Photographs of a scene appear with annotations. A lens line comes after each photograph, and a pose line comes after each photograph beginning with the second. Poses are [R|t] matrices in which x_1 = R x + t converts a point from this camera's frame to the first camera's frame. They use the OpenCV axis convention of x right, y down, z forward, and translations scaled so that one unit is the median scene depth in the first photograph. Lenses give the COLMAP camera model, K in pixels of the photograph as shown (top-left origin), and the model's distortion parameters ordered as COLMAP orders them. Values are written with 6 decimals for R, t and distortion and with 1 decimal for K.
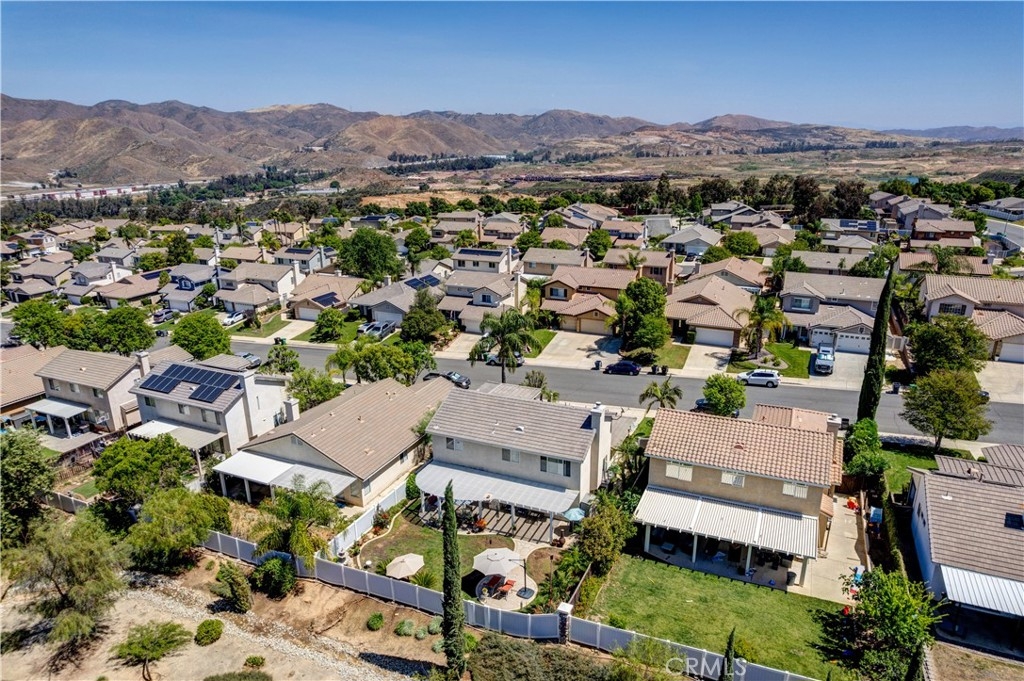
lens RADIAL K [[654.7, 0, 512.2], [0, 654.7, 352.3], [0, 0, 1]] dist [-0.071764, 0.062903]
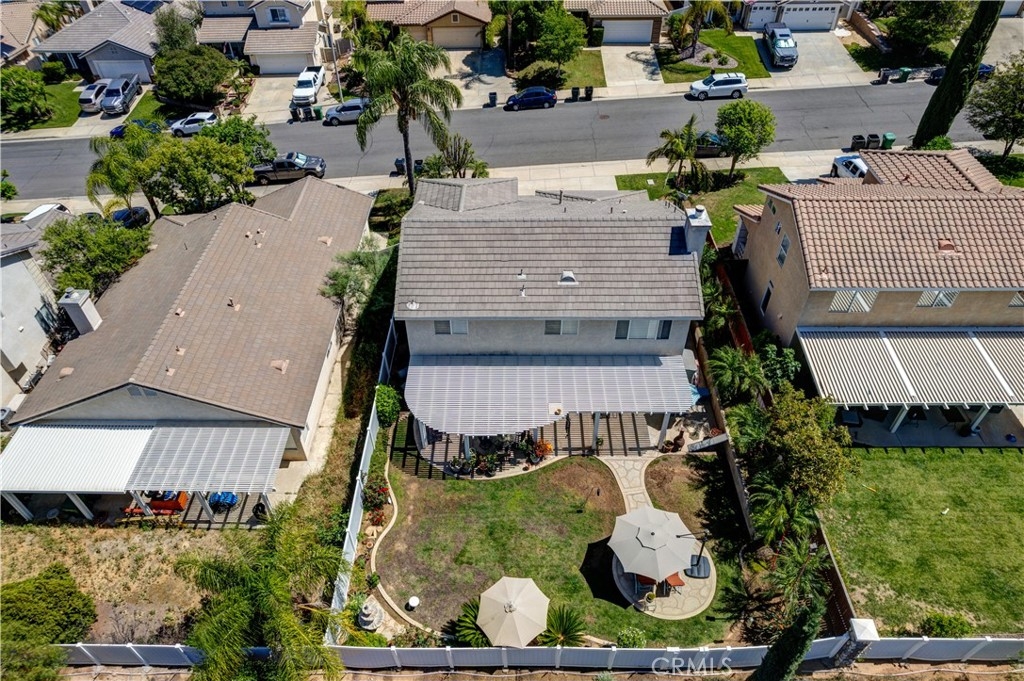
lens RADIAL K [[669.7, 0, 491.5], [0, 669.7, 346.3], [0, 0, 1]] dist [-0.085008, 0.081320]
pose [[0.924272, -0.271836, 0.268004, -0.103949], [0.135582, 0.890064, 0.435206, -0.042570], [-0.356845, -0.365912, 0.859517, 0.236524]]
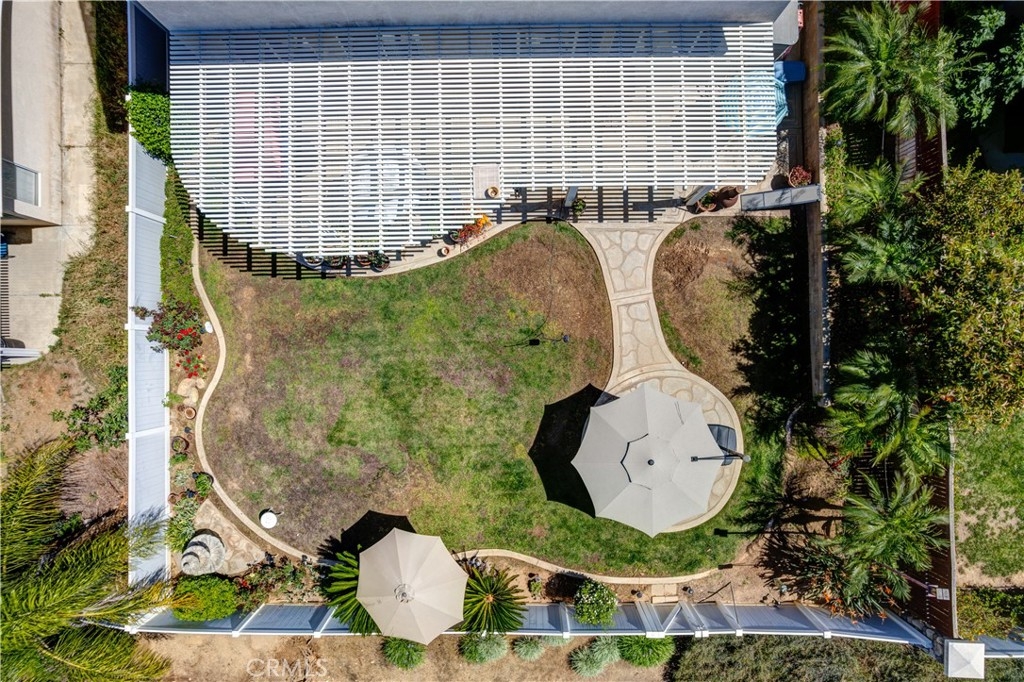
lens RADIAL K [[654.7, 0, 512.2], [0, 654.7, 352.8], [0, 0, 1]] dist [-0.071764, 0.062903]
pose [[0.910095, -0.414385, 0.003625, -0.025896], [0.130010, 0.293820, 0.946978, -0.008534], [-0.393478, -0.861368, 0.321278, 0.376471]]
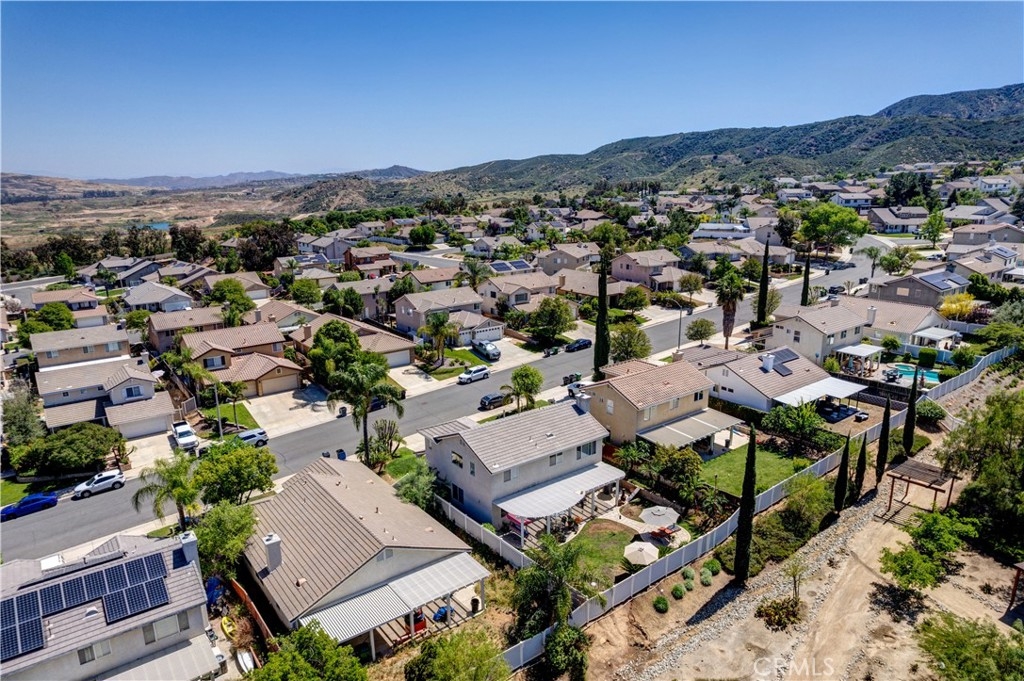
lens RADIAL K [[654.7, 0, 512.2], [0, 654.7, 352.3], [0, 0, 1]] dist [-0.071764, 0.062903]
pose [[0.479597, -0.223592, 0.848524, -0.446224], [0.282768, 0.954788, 0.091769, -0.066869], [-0.830680, 0.195923, 0.521139, 0.203671]]
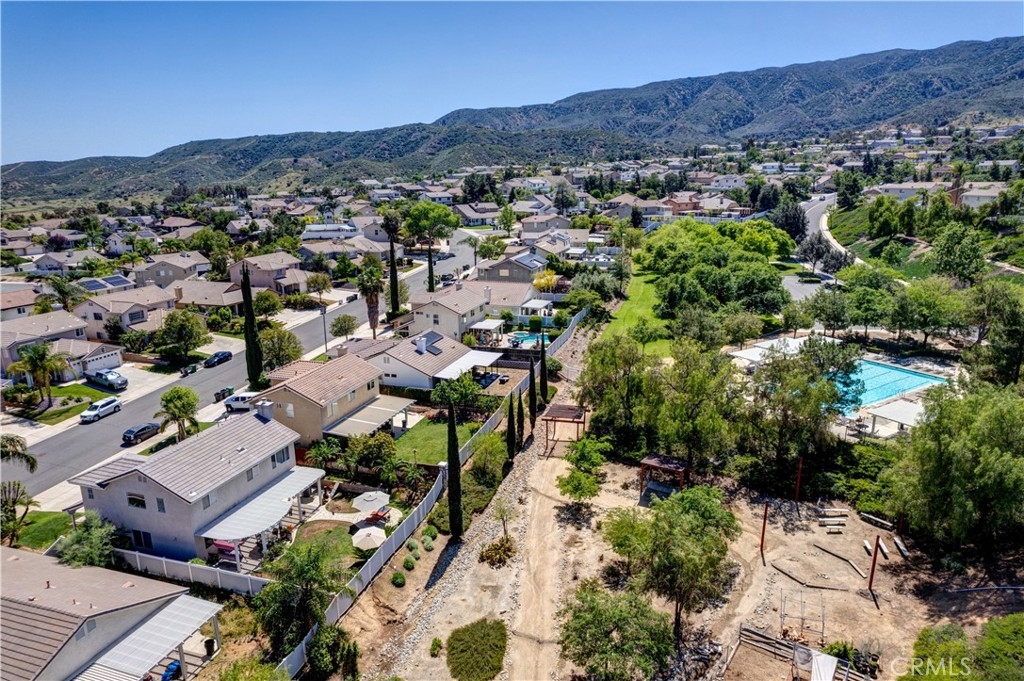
lens RADIAL K [[654.7, 0, 512.2], [0, 654.7, 352.3], [0, 0, 1]] dist [-0.071764, 0.062903]
pose [[-0.107700, -0.248458, 0.962637, -0.475112], [0.320510, 0.907894, 0.270187, -0.079566], [-0.941103, 0.337634, -0.018147, 0.257395]]
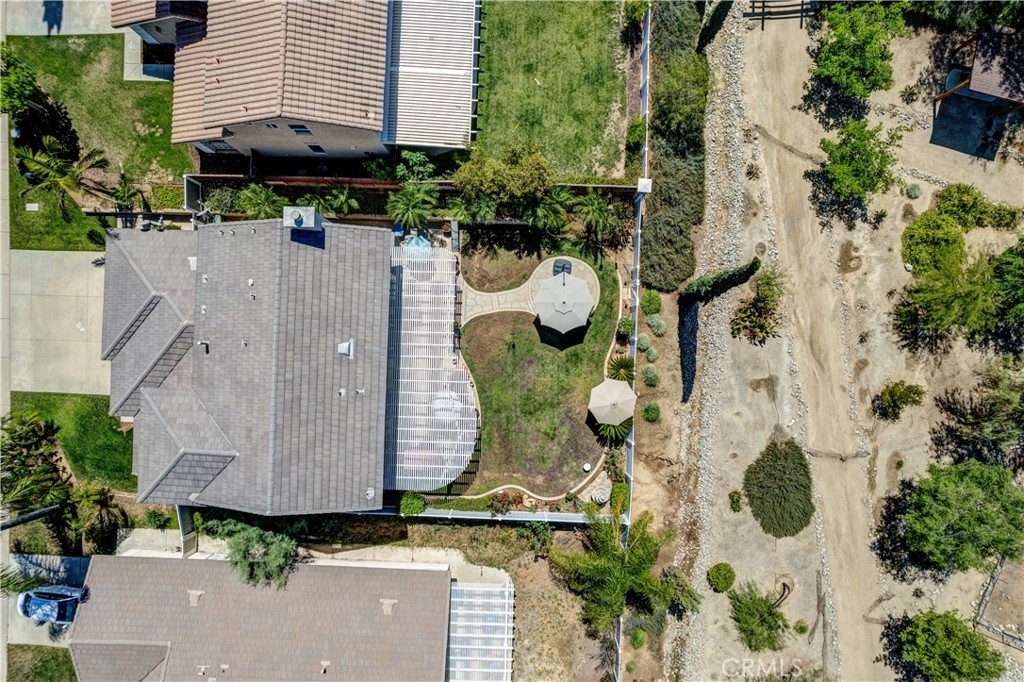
lens RADIAL K [[674.2, 0, 512.0], [0, 674.2, 341.0], [0, 0, 1]] dist [-0.065341, 0.075200]
pose [[-0.375285, -0.926644, 0.022190, -0.024617], [0.299899, -0.098735, 0.948848, -0.197939], [-0.877053, 0.362743, 0.314953, 0.314439]]
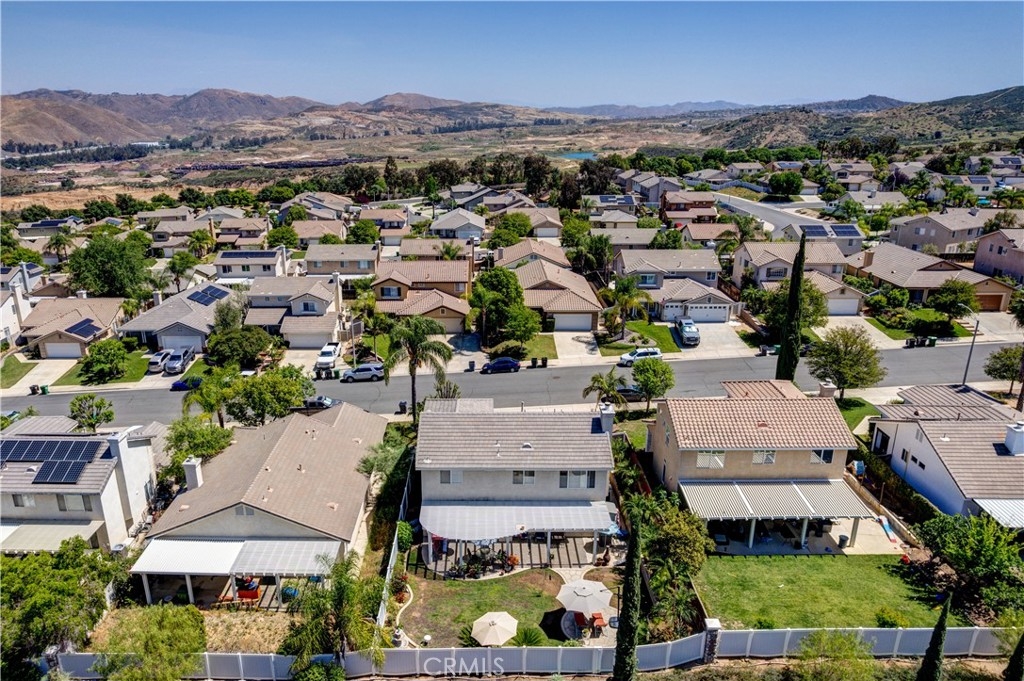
lens RADIAL K [[712.7, 0, 459.4], [0, 712.7, 345.3], [0, 0, 1]] dist [-0.075451, 0.059663]
pose [[0.926057, -0.118730, 0.358220, -0.188977], [0.121927, 0.992444, 0.013738, -0.019980], [-0.357145, 0.030954, 0.933536, 0.060044]]
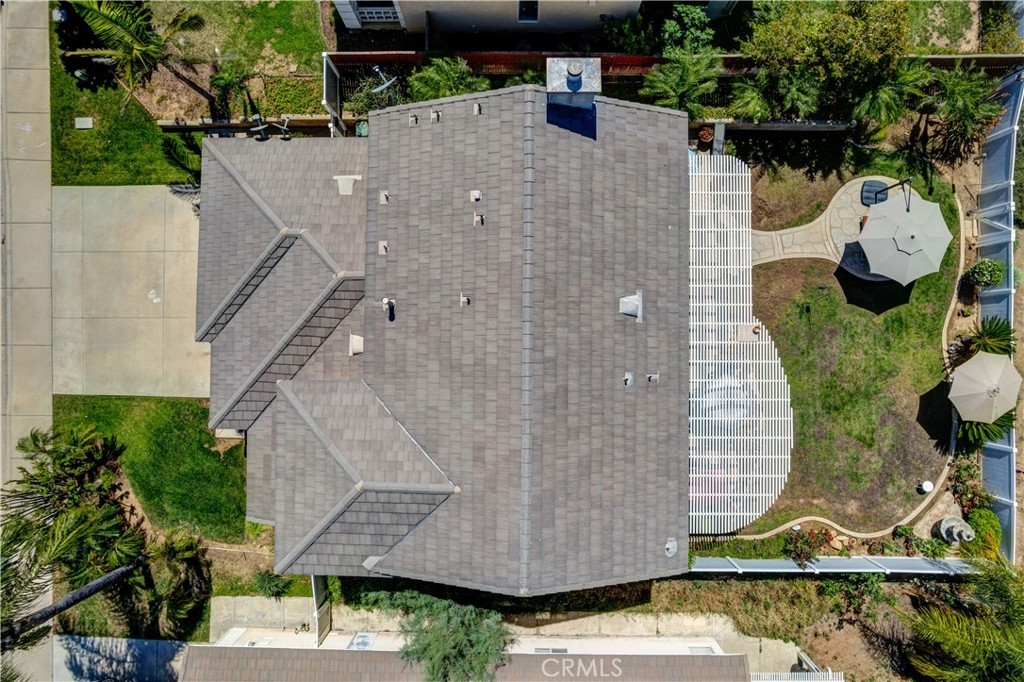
lens RADIAL K [[664.9, 0, 506.4], [0, 664.9, 329.1], [0, 0, 1]] dist [-0.077678, 0.072411]
pose [[-0.396523, -0.916947, 0.044476, 0.005576], [0.294051, -0.080966, 0.952354, -0.116565], [-0.869657, 0.390709, 0.301734, 0.449775]]
